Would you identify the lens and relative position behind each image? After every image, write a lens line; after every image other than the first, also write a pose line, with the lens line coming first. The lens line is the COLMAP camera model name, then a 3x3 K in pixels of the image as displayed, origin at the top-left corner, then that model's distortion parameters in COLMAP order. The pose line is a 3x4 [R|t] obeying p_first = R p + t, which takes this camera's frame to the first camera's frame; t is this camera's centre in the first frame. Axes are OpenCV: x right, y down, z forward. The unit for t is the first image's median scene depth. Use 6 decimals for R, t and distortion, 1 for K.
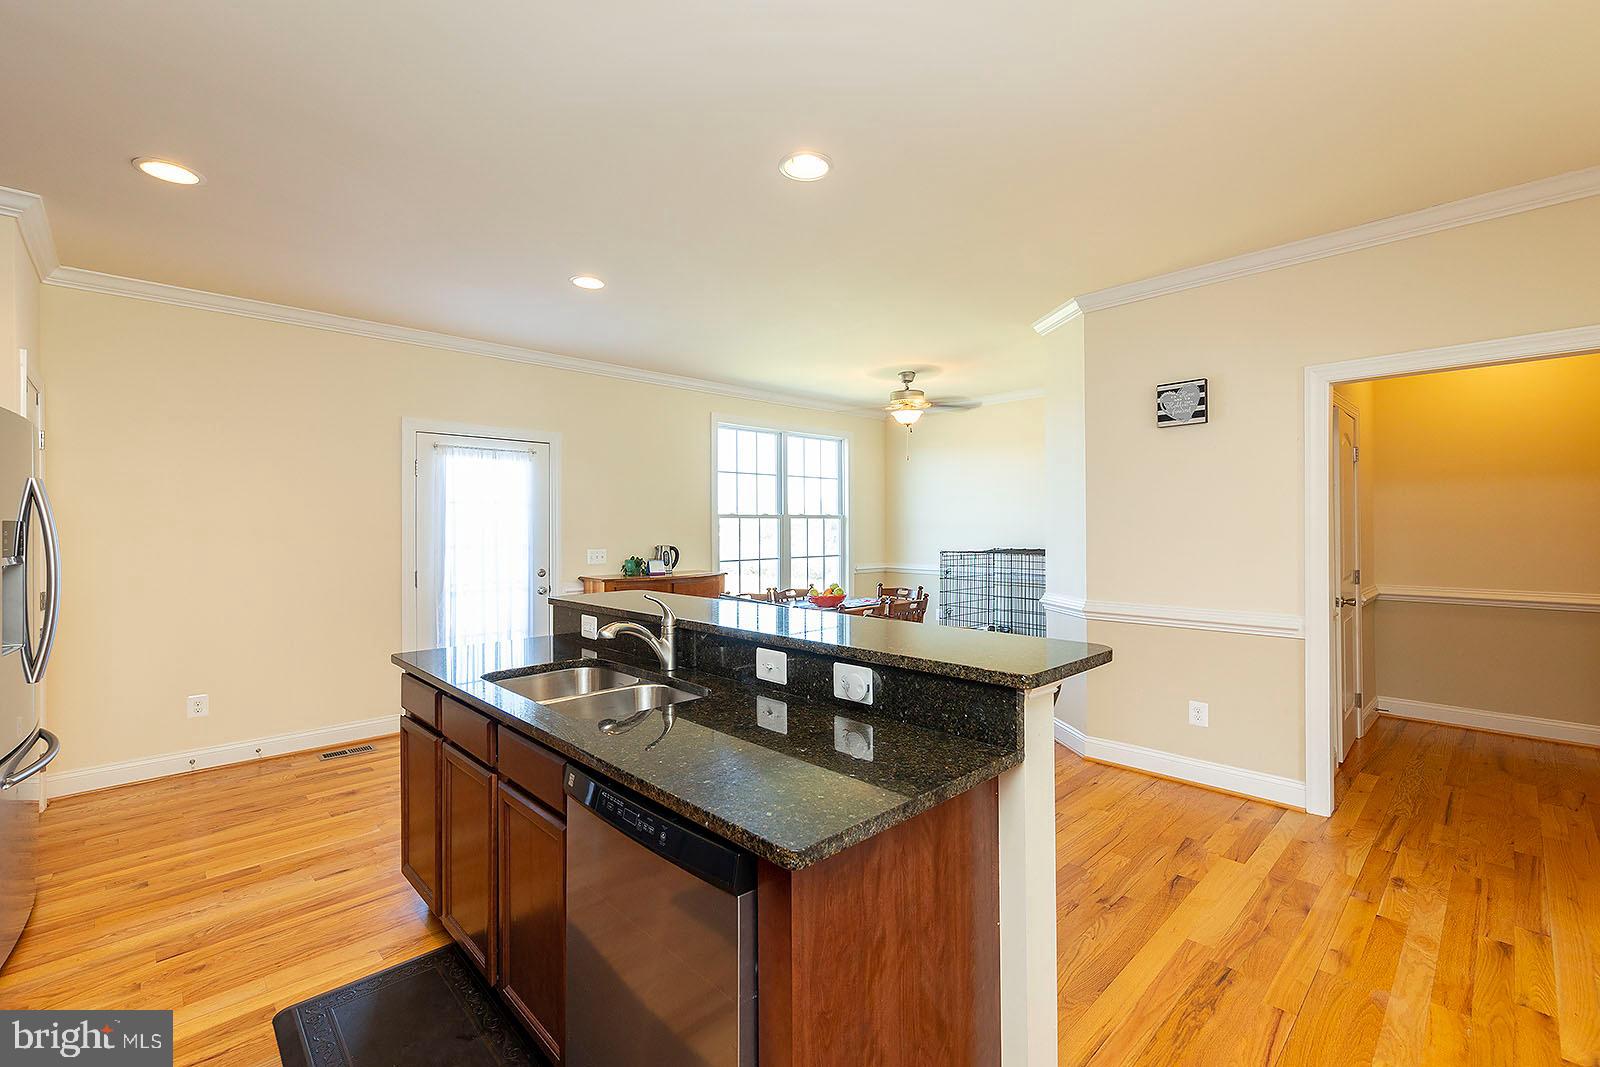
lens RADIAL K [[681.6, 0, 829.6], [0, 681.6, 528.3], [0, 0, 1]] dist [0.001784, 0.000072]
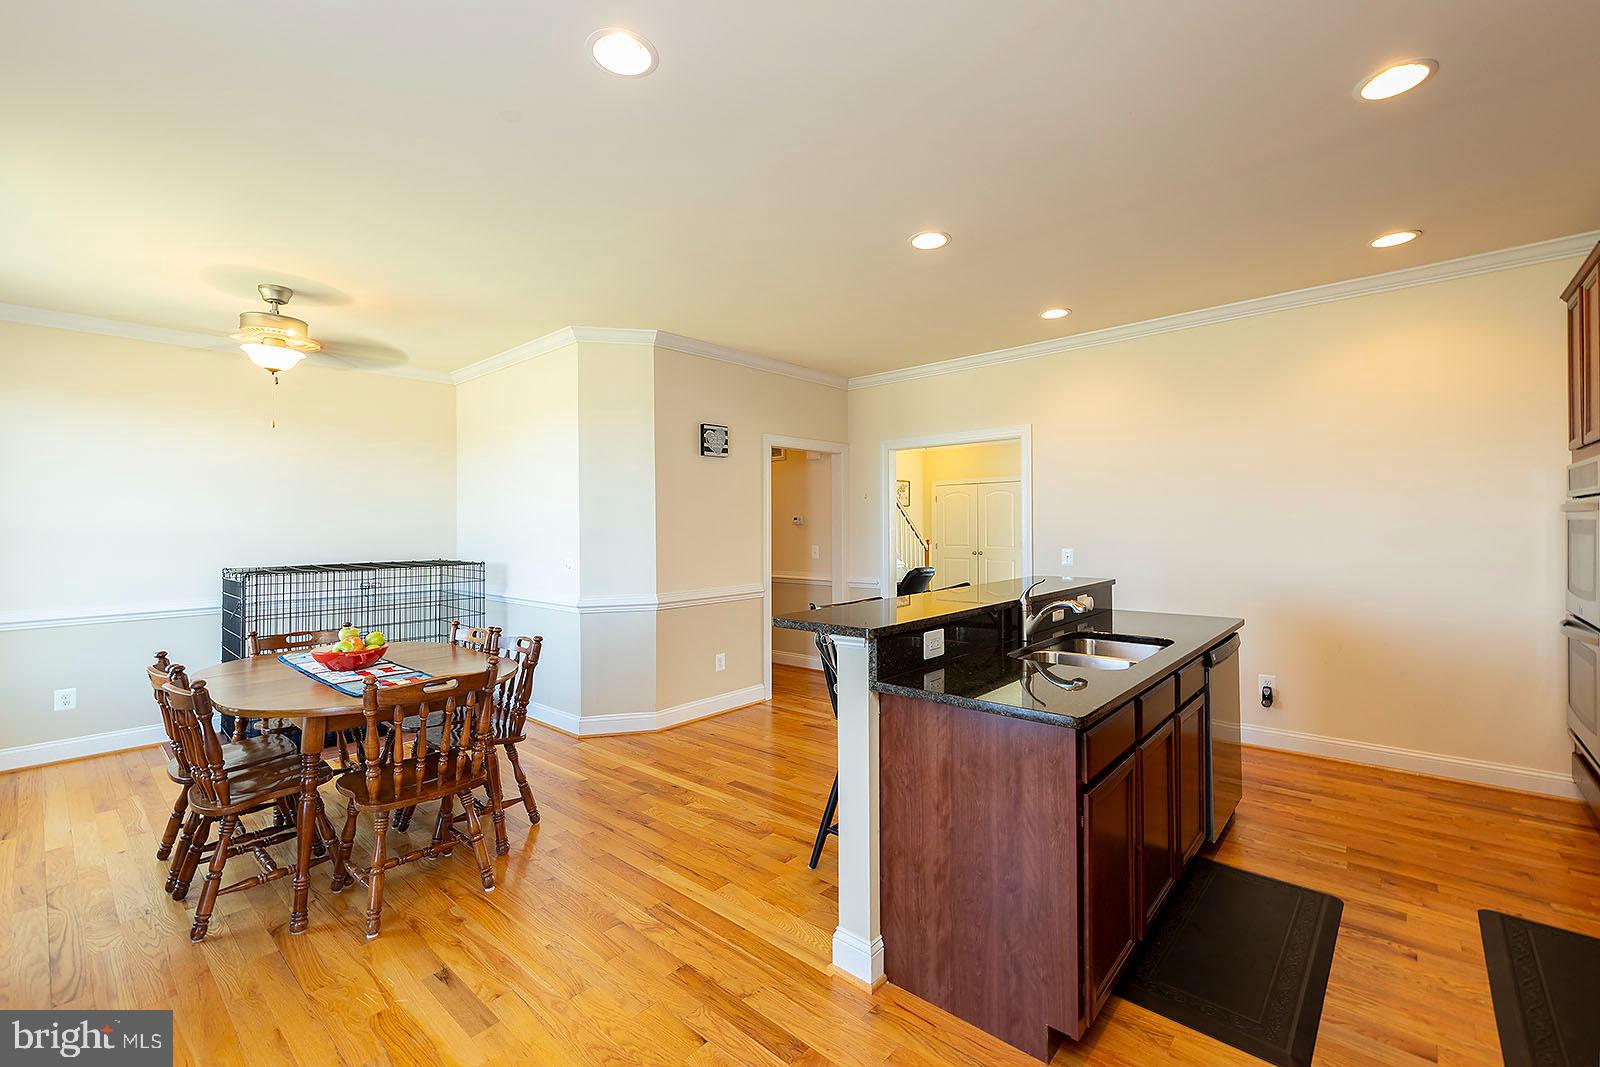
lens RADIAL K [[699.1, 0, 798.5], [0, 699.1, 529.8], [0, 0, 1]] dist [0.002207, -0.000068]
pose [[-0.062925, 0.001716, 0.998017, -0.916574], [0.004936, 0.999987, -0.001408, 0.000572], [-0.998006, 0.004838, -0.062933, 0.931197]]
